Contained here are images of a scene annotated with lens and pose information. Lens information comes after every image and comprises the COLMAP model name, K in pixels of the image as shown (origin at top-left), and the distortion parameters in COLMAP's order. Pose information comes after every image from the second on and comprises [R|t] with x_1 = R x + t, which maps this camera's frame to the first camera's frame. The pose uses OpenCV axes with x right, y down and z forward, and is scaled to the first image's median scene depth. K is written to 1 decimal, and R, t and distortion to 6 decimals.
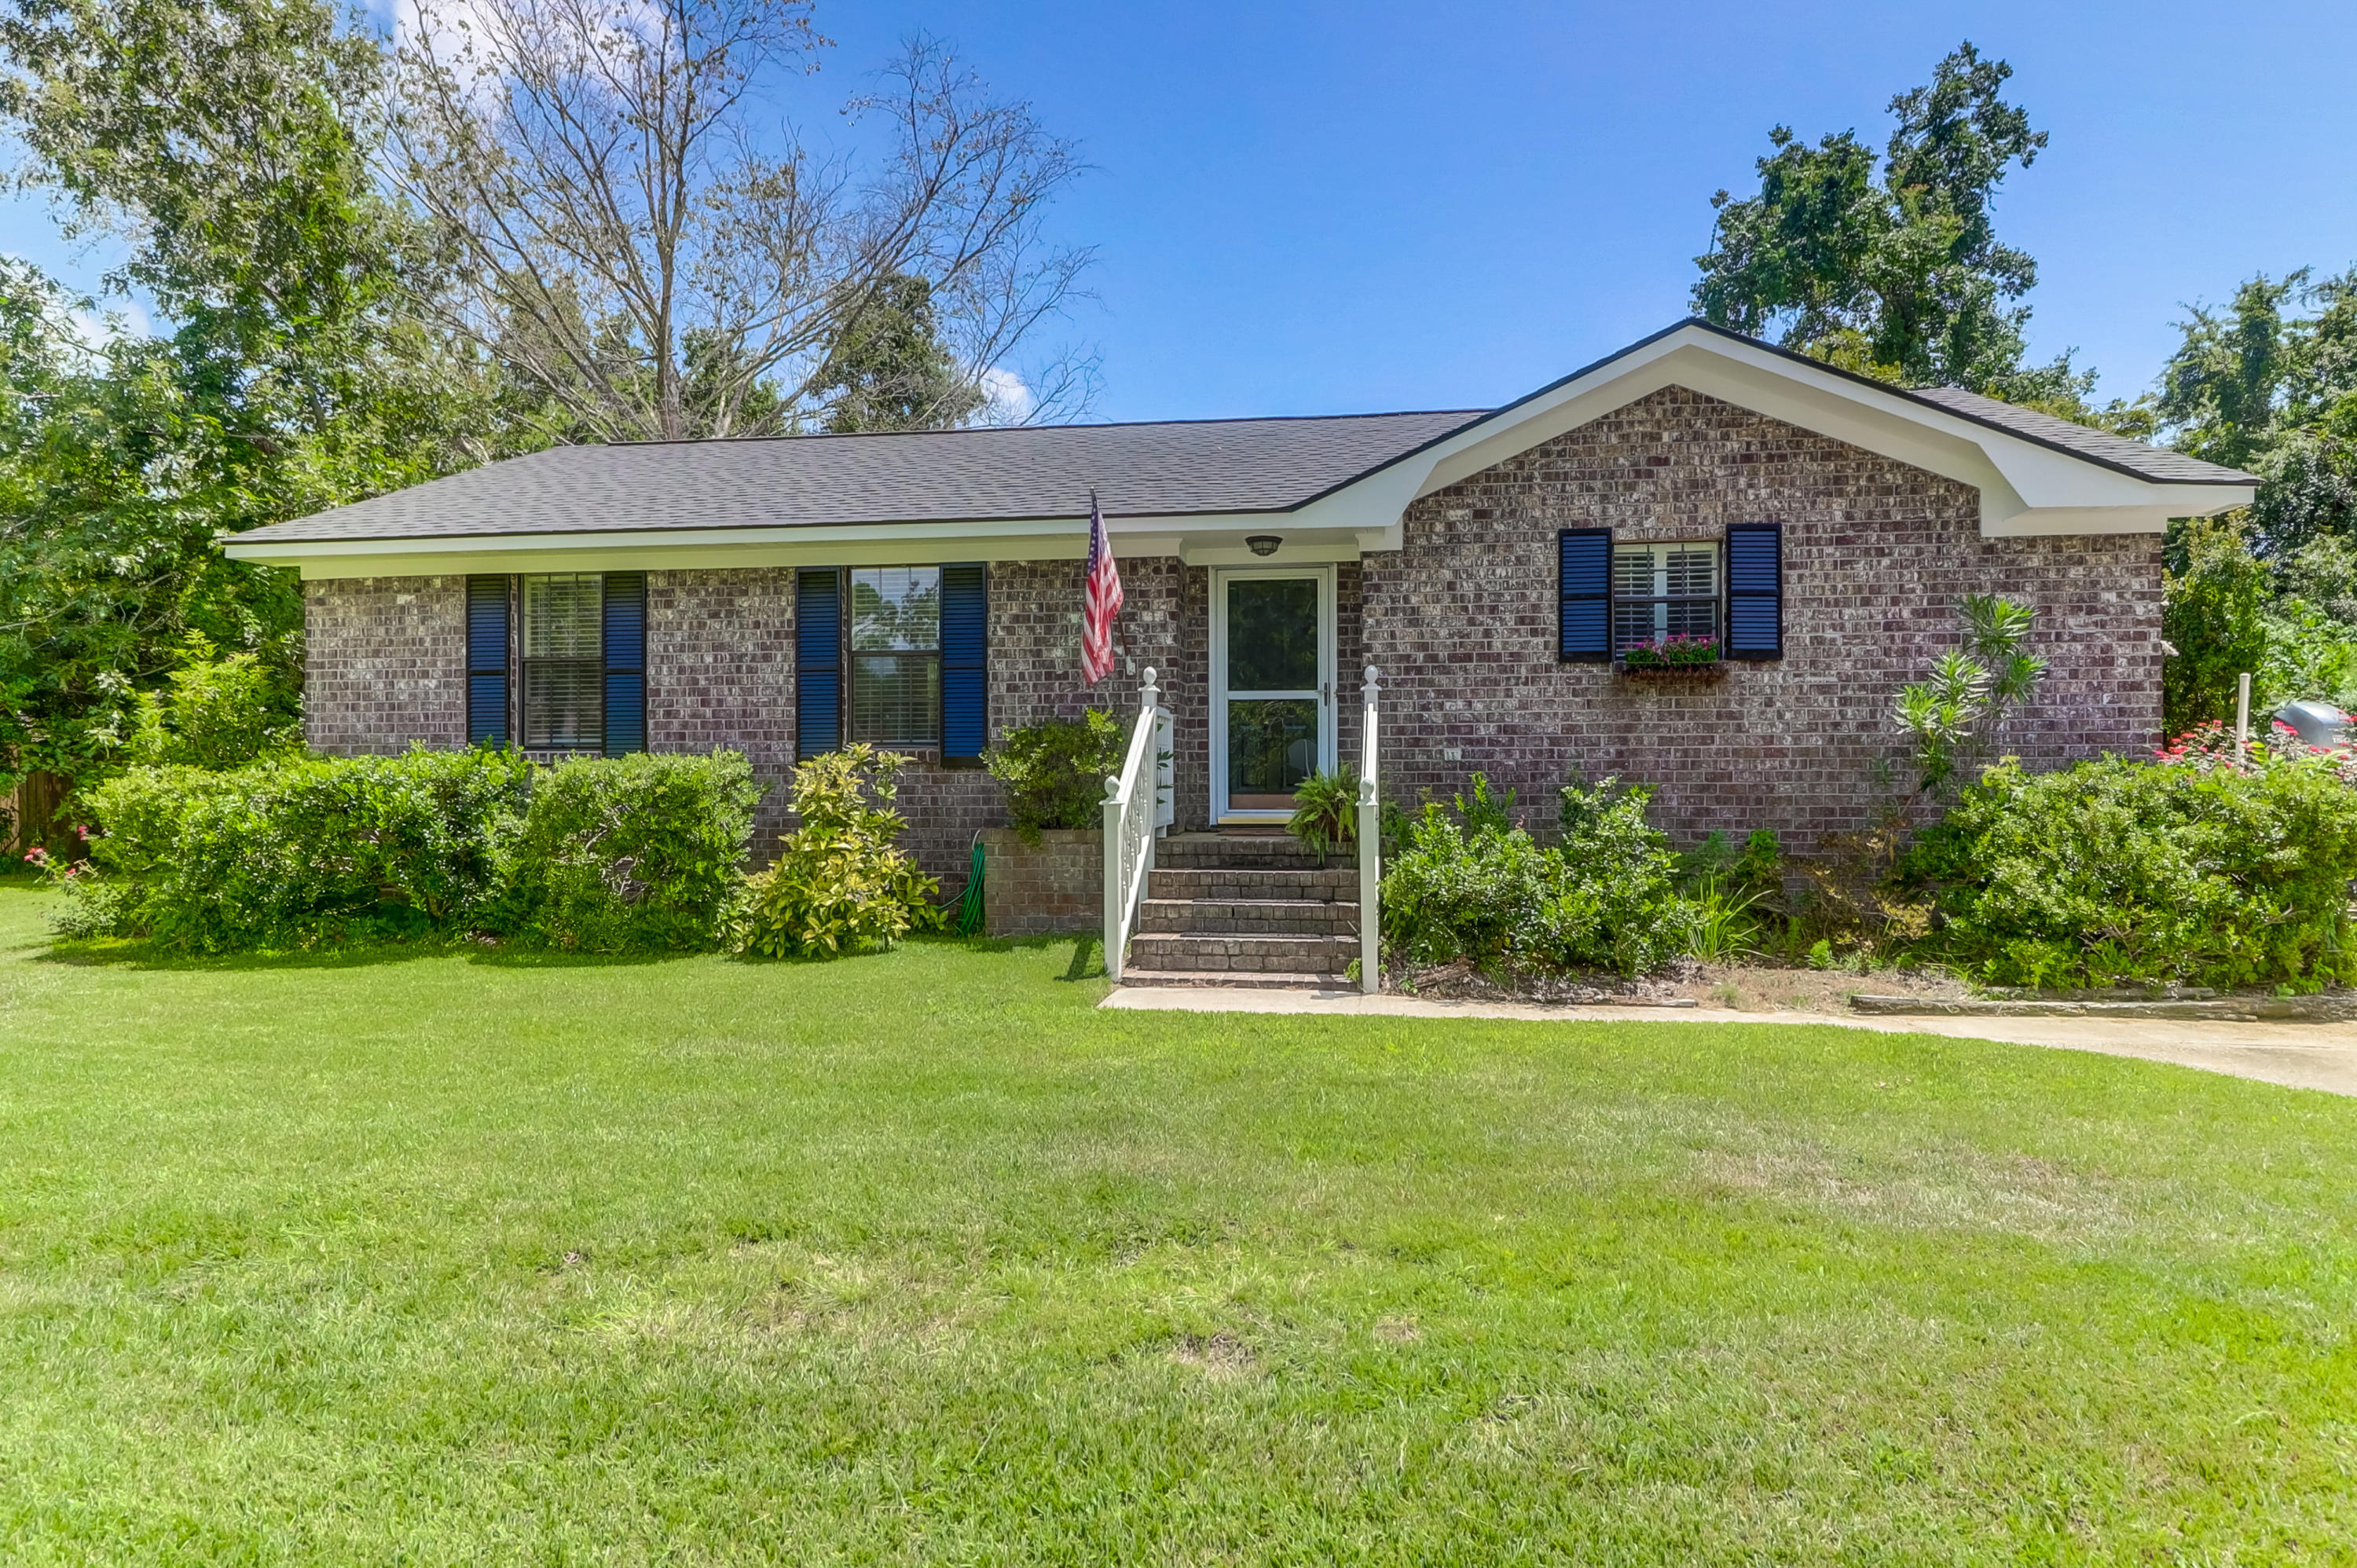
lens RADIAL K [[1323.4, 0, 1178.5], [0, 1323.4, 784.0], [0, 0, 1]] dist [0.003582, -0.013017]
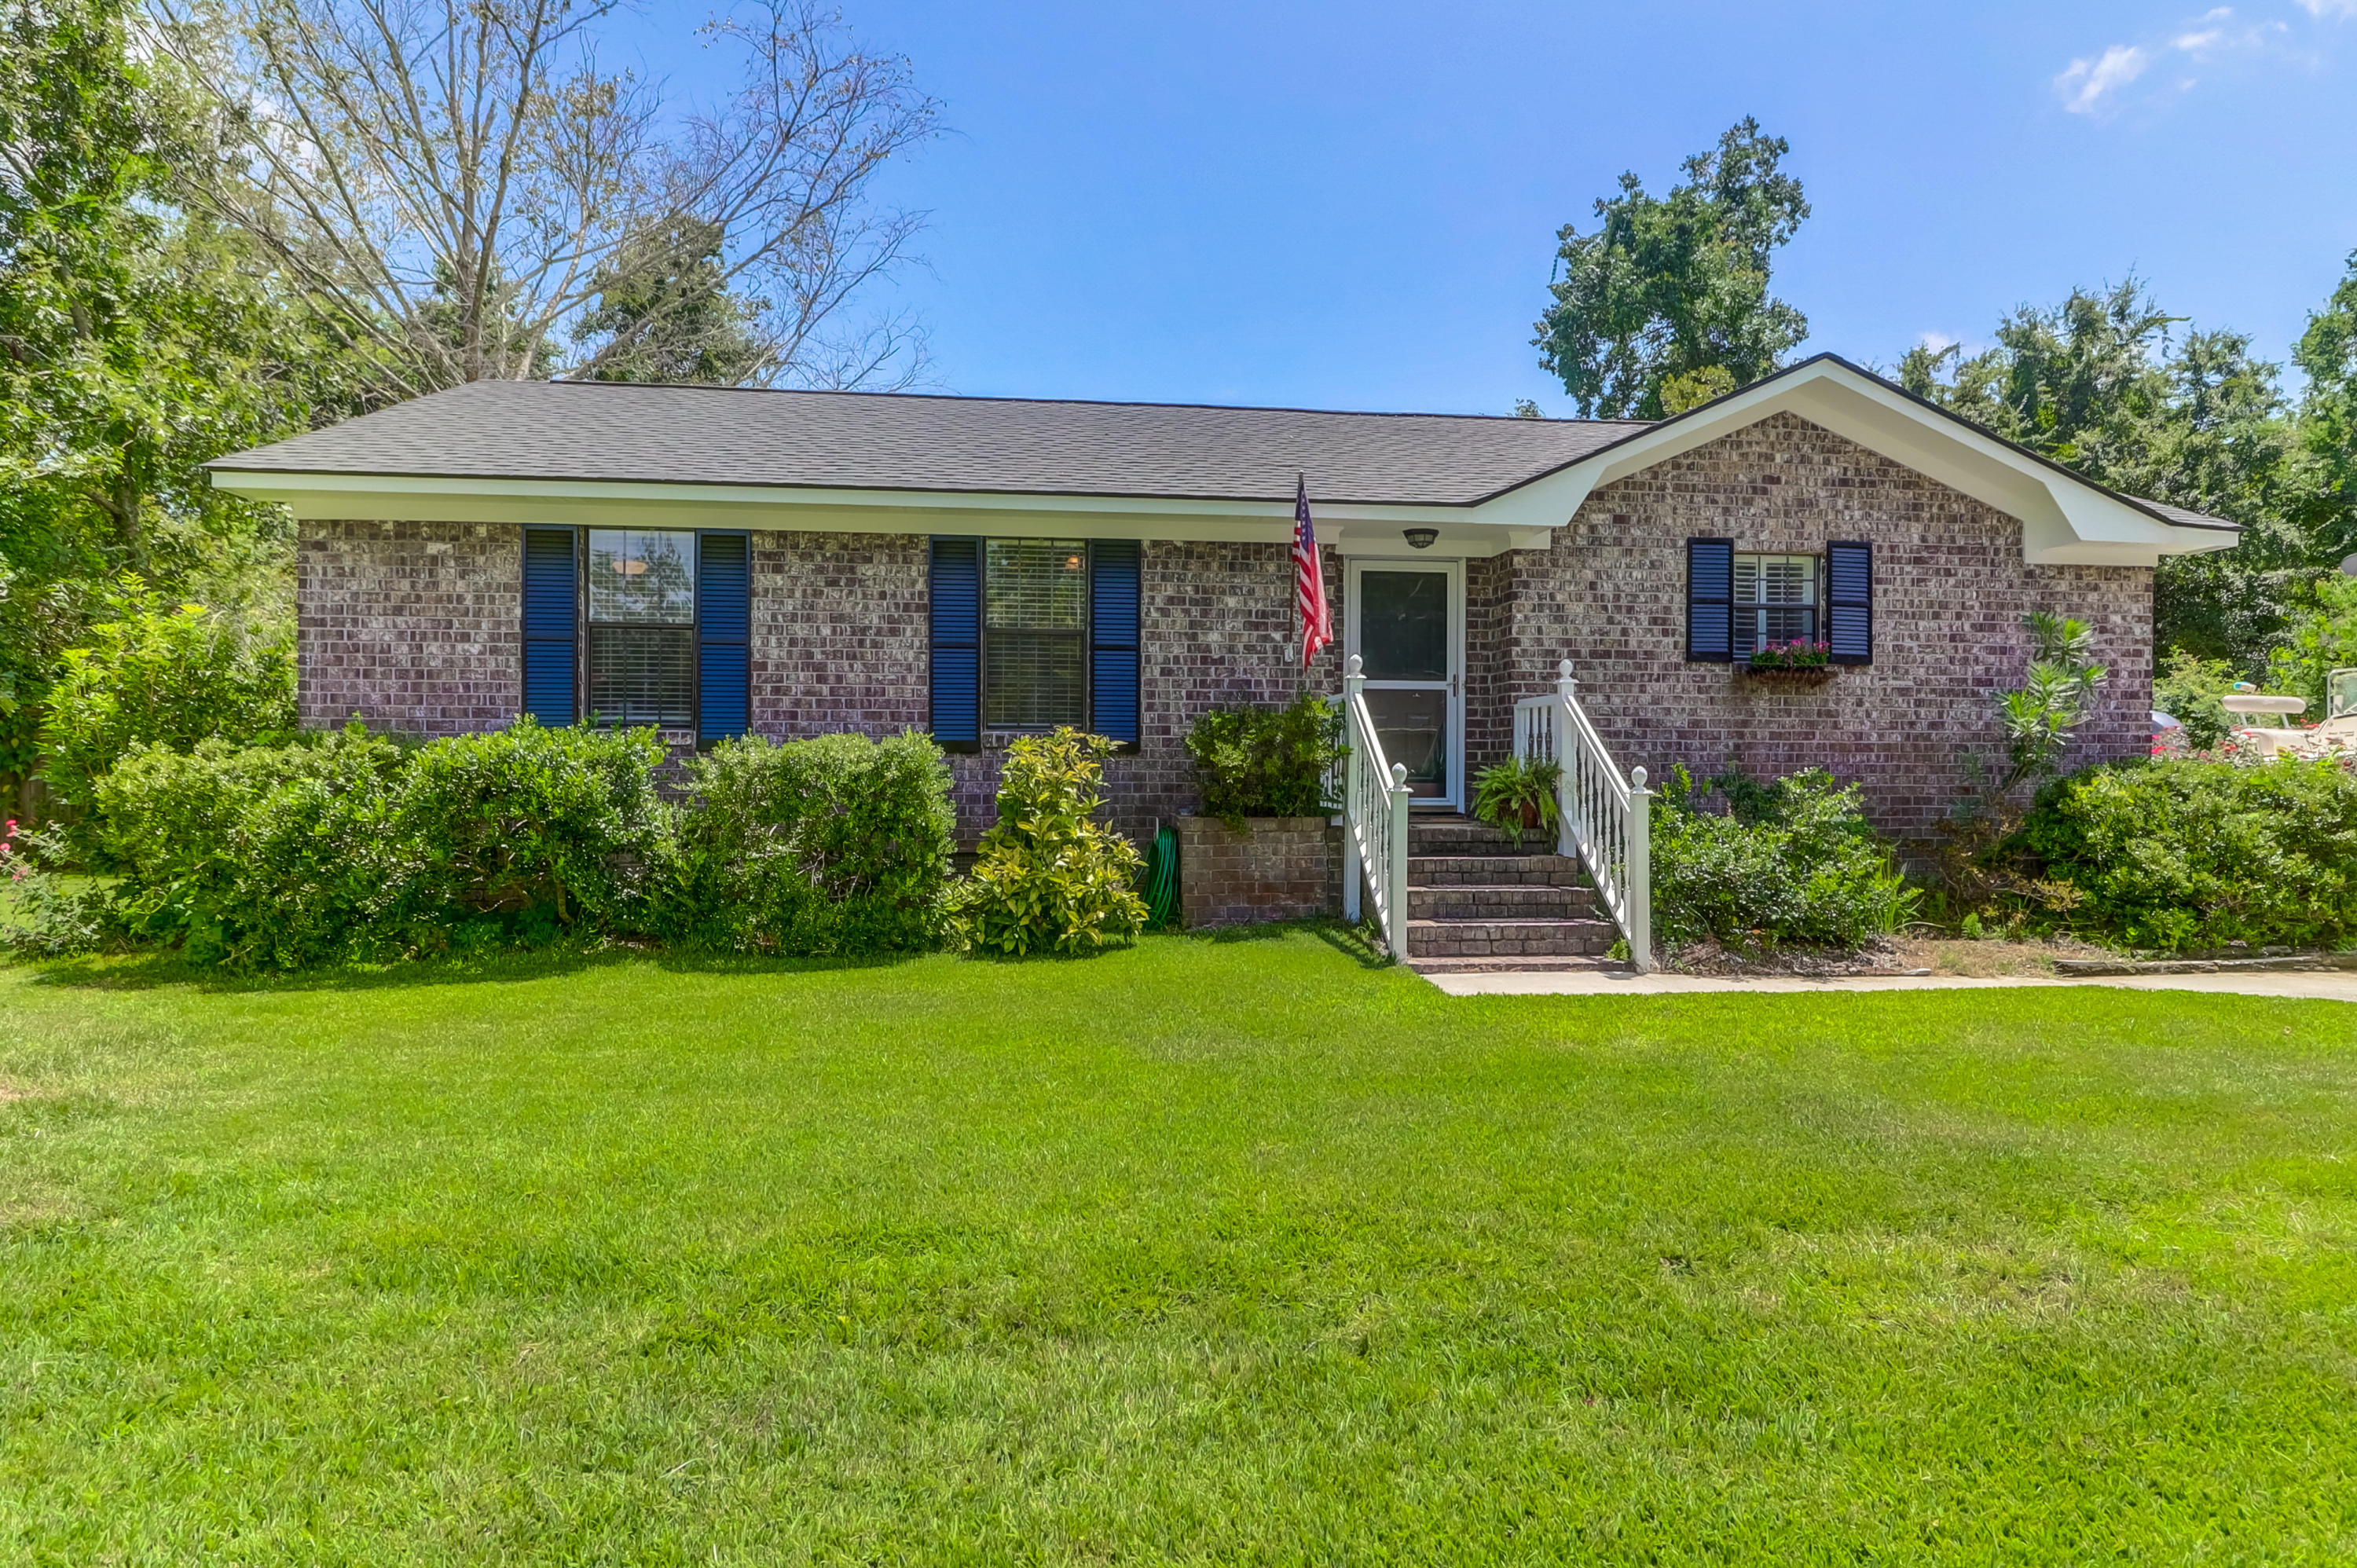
lens RADIAL K [[1323.4, 0, 1178.5], [0, 1323.4, 784.0], [0, 0, 1]] dist [0.003582, -0.013017]
pose [[0.967883, 0.004634, 0.251359, -0.383958], [-0.007052, 0.999937, 0.008720, 0.001398], [-0.251303, -0.010213, 0.967855, 0.061791]]
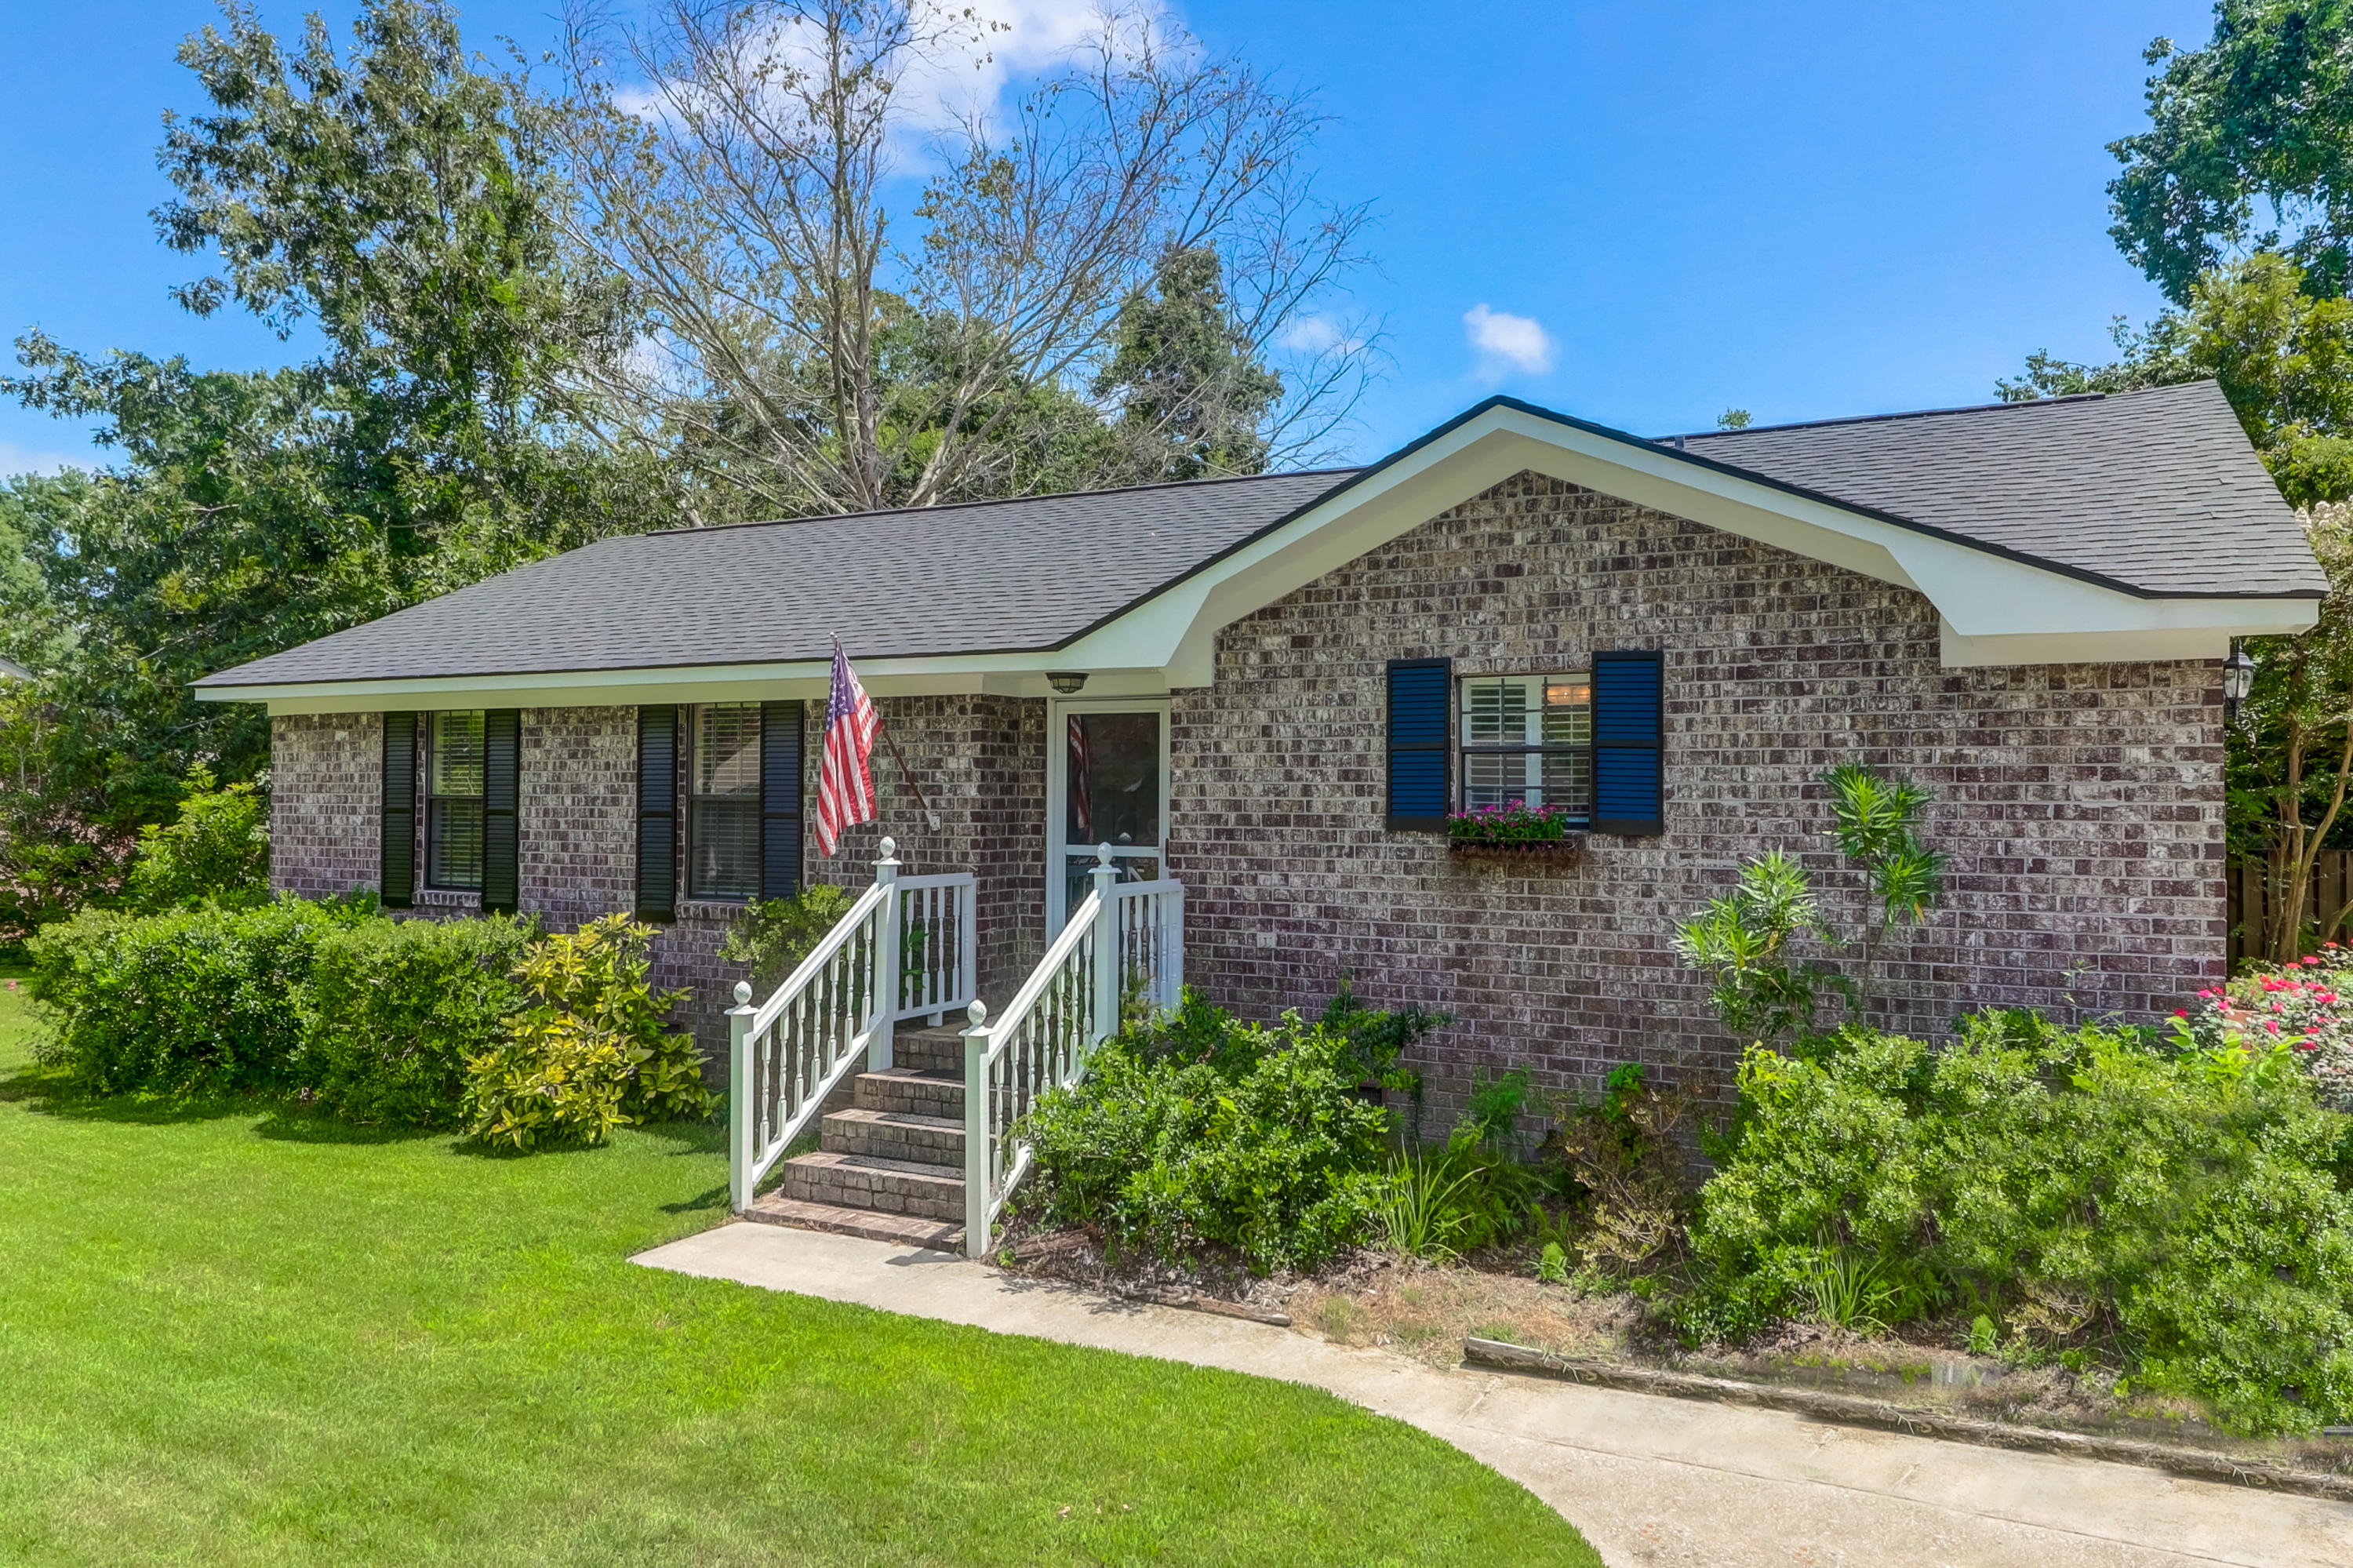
lens RADIAL K [[1631.7, 0, 1172.3], [0, 1631.7, 773.0], [0, 0, 1]] dist [0.003201, 0.001124]
pose [[0.941403, 0.001619, -0.337280, 0.495432], [-0.007289, 0.999853, -0.015544, -0.109919], [0.337205, 0.017091, 0.941276, 0.045964]]
